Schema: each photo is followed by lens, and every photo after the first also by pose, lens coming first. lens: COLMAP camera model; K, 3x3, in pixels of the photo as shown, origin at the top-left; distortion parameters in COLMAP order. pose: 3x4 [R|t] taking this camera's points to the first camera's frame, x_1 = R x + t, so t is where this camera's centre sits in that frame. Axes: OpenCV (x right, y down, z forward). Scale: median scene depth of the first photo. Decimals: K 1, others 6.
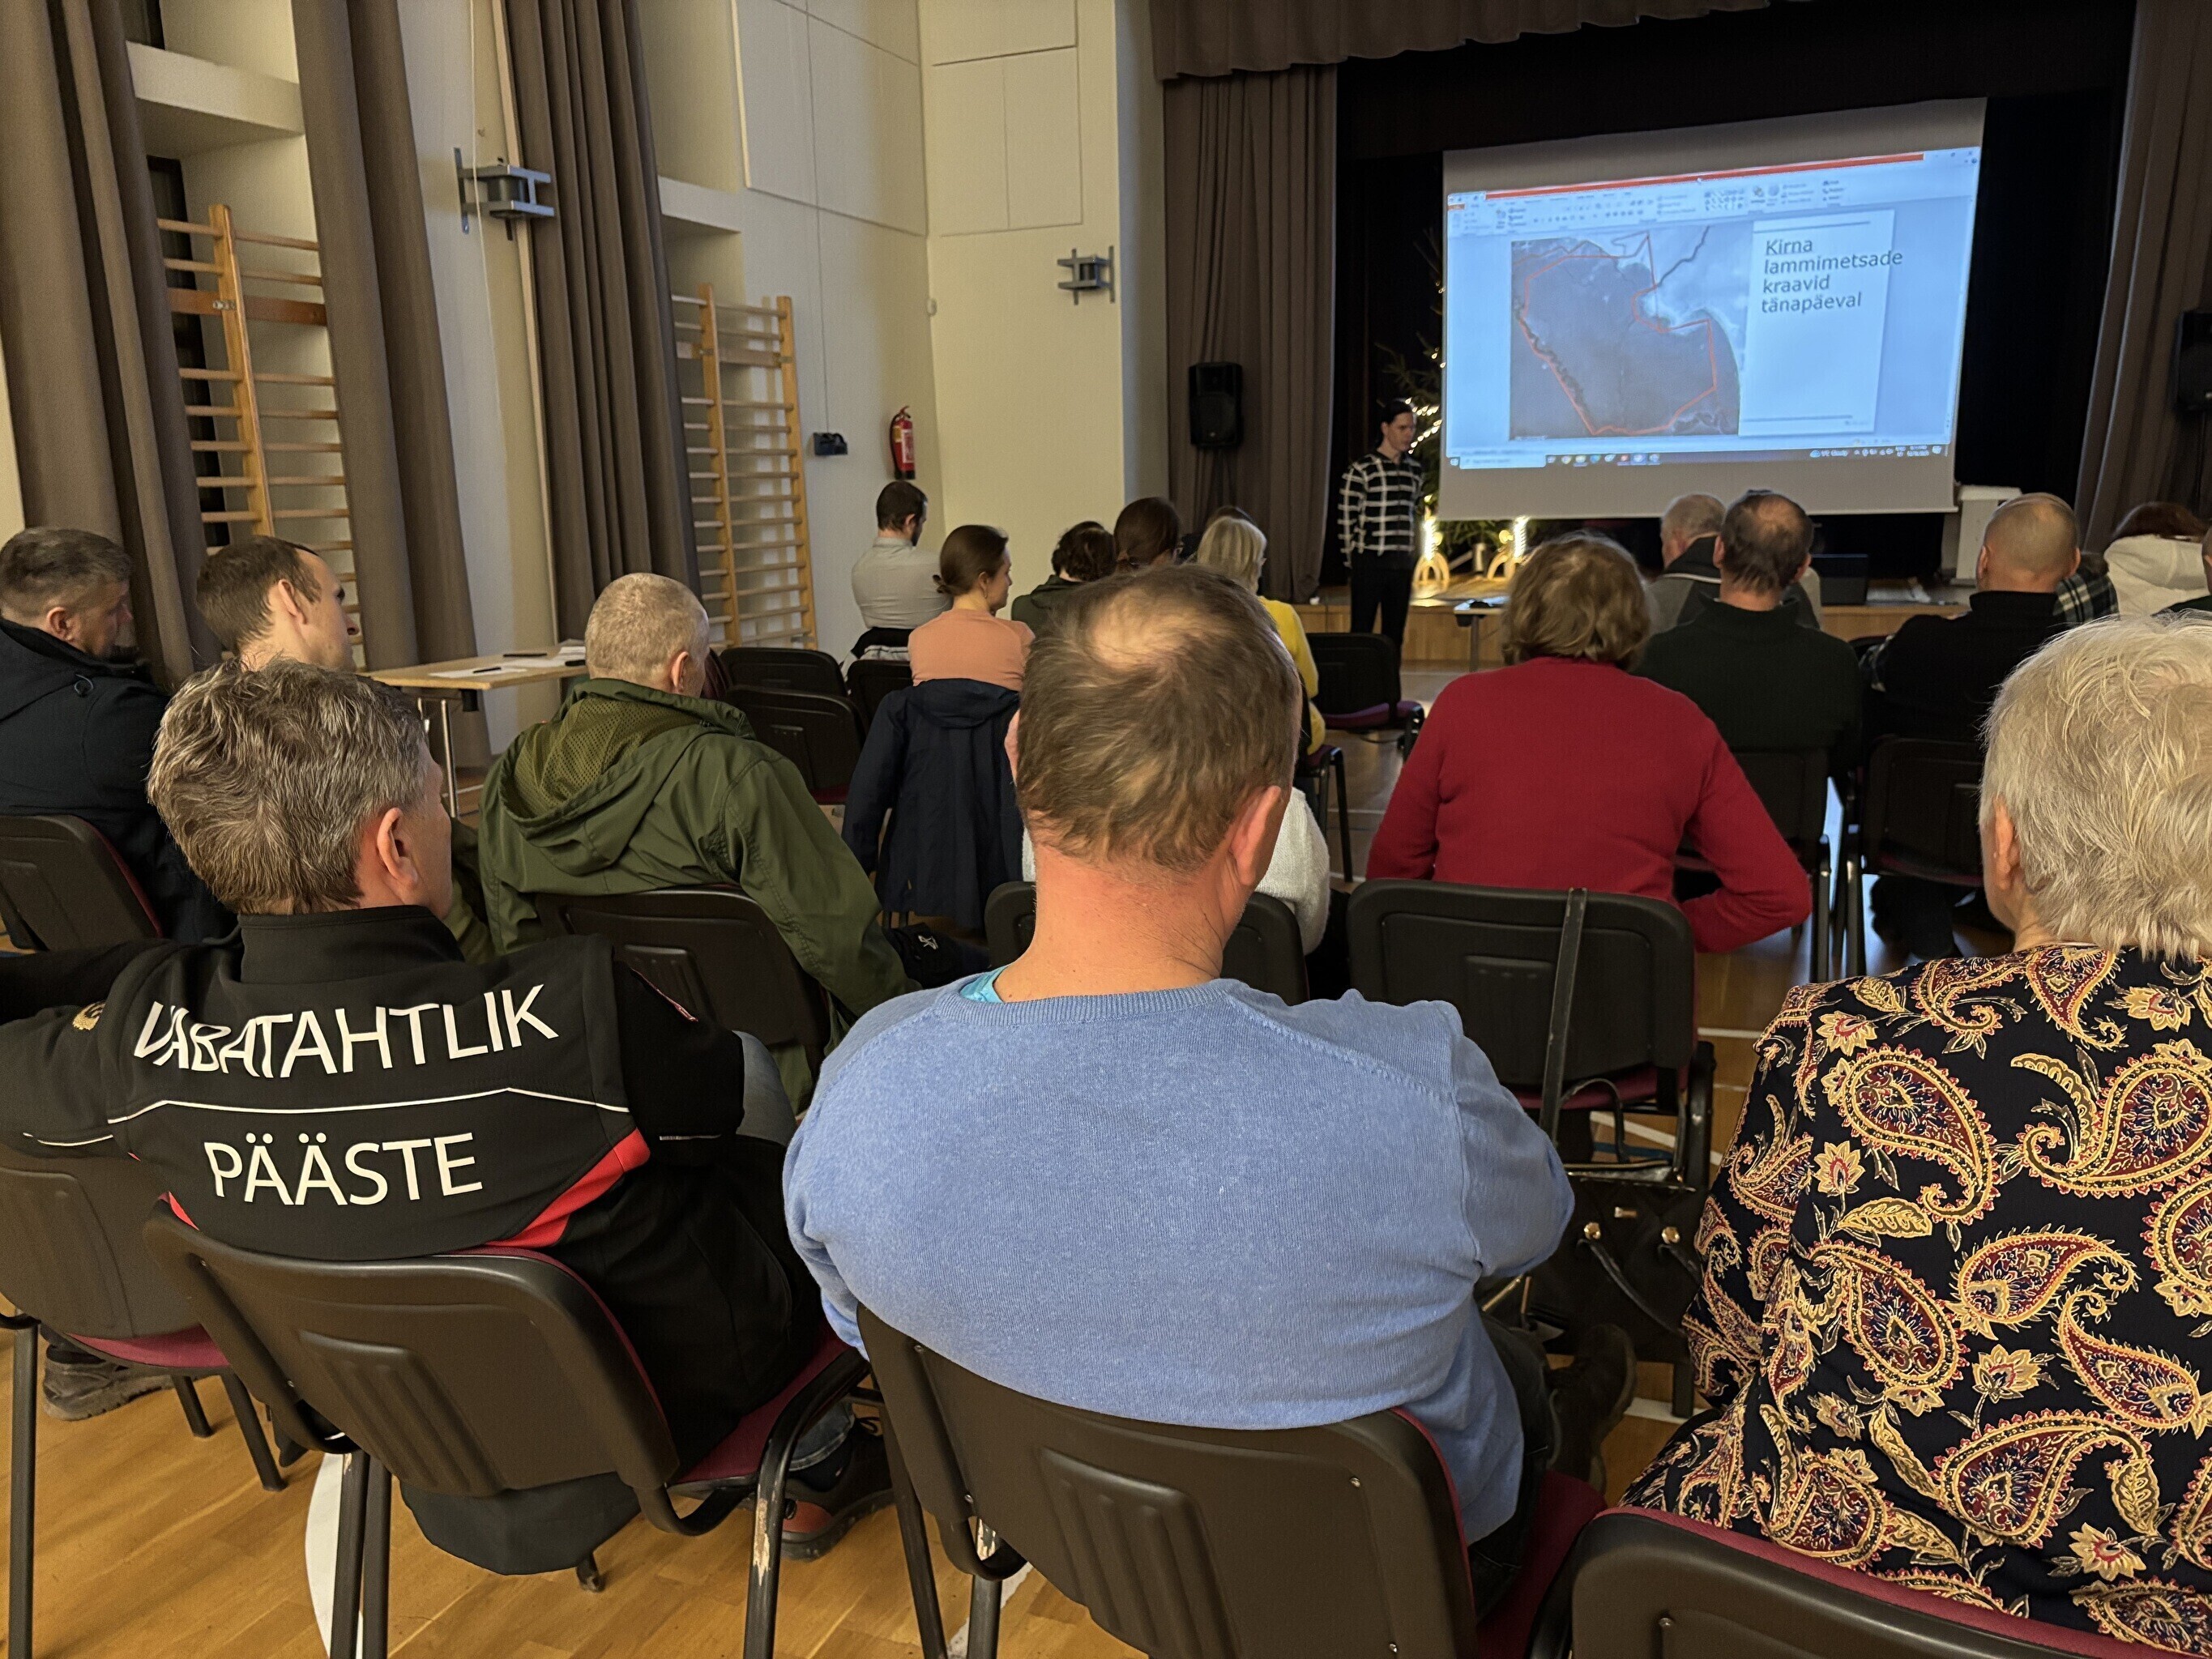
lens RADIAL K [[1702.7, 0, 1106.0], [0, 1702.7, 829.5], [0, 0, 1]] dist [0.054926, -0.058424]
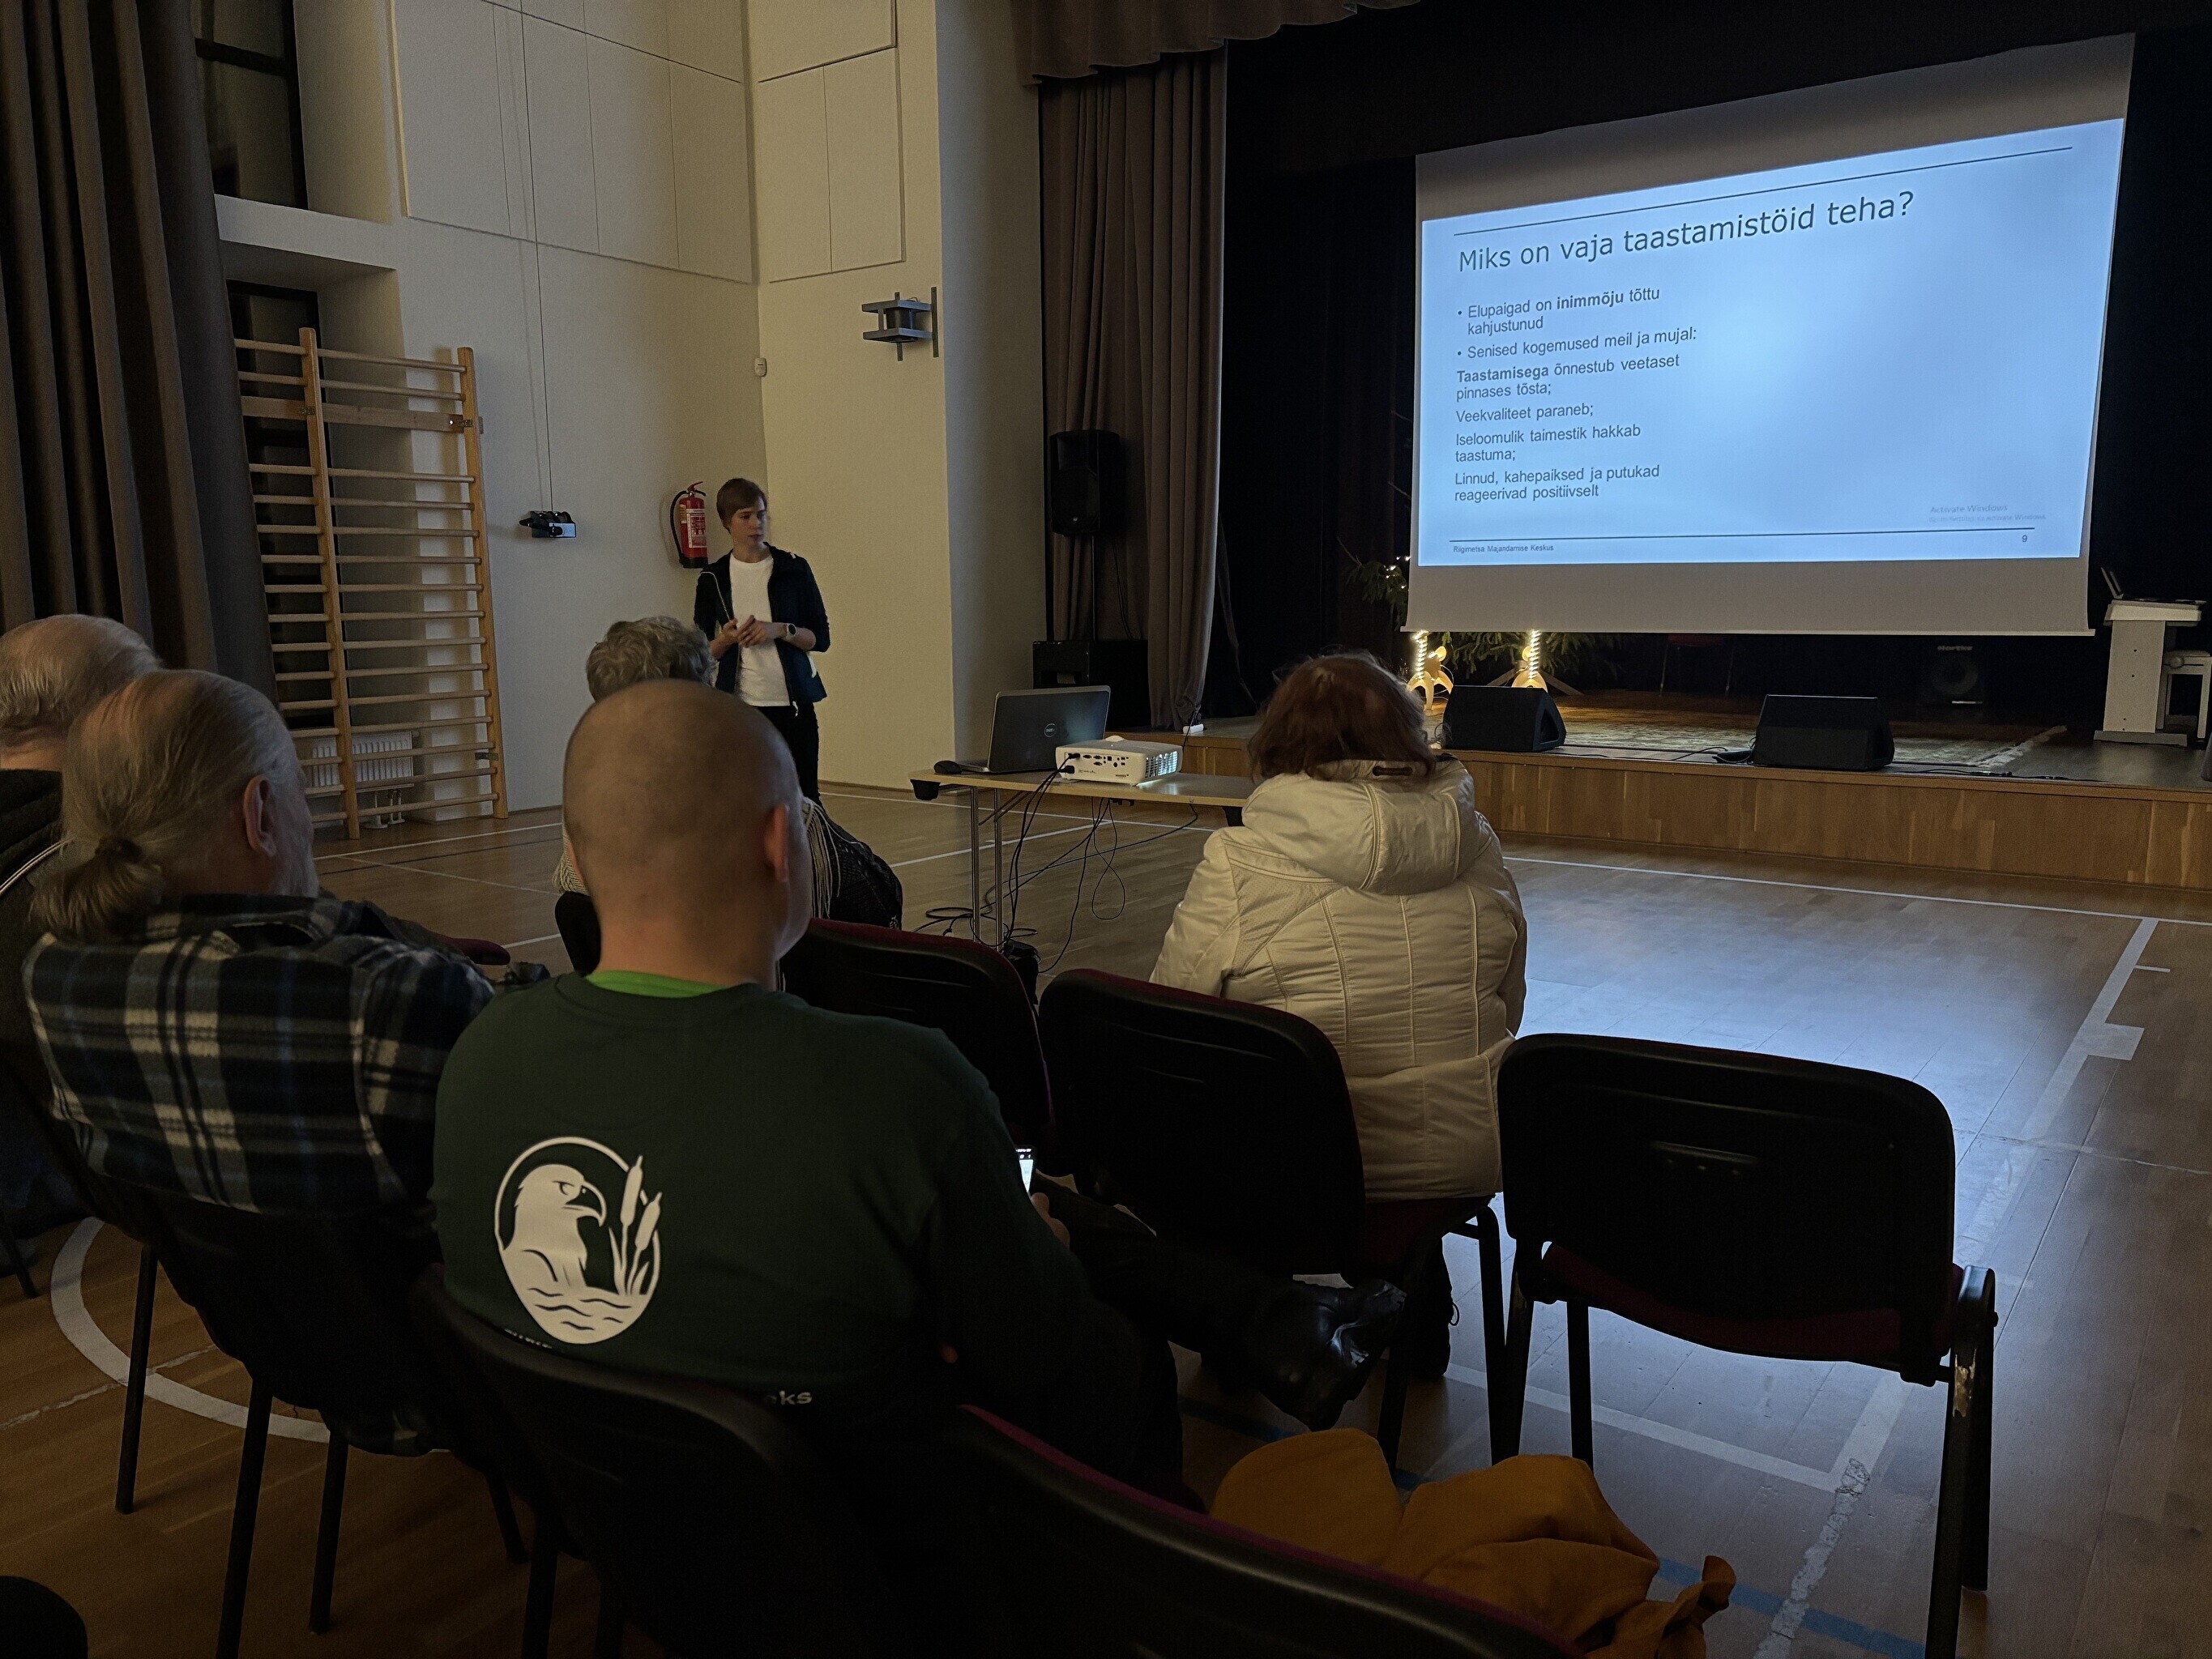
lens RADIAL K [[1702.7, 0, 1106.0], [0, 1702.7, 829.5], [0, 0, 1]] dist [0.054926, -0.058424]
pose [[0.970901, 0.049273, -0.234359, 0.285815], [-0.061337, 0.997126, -0.044465, -0.053993], [0.231494, 0.057546, 0.971133, 0.247384]]
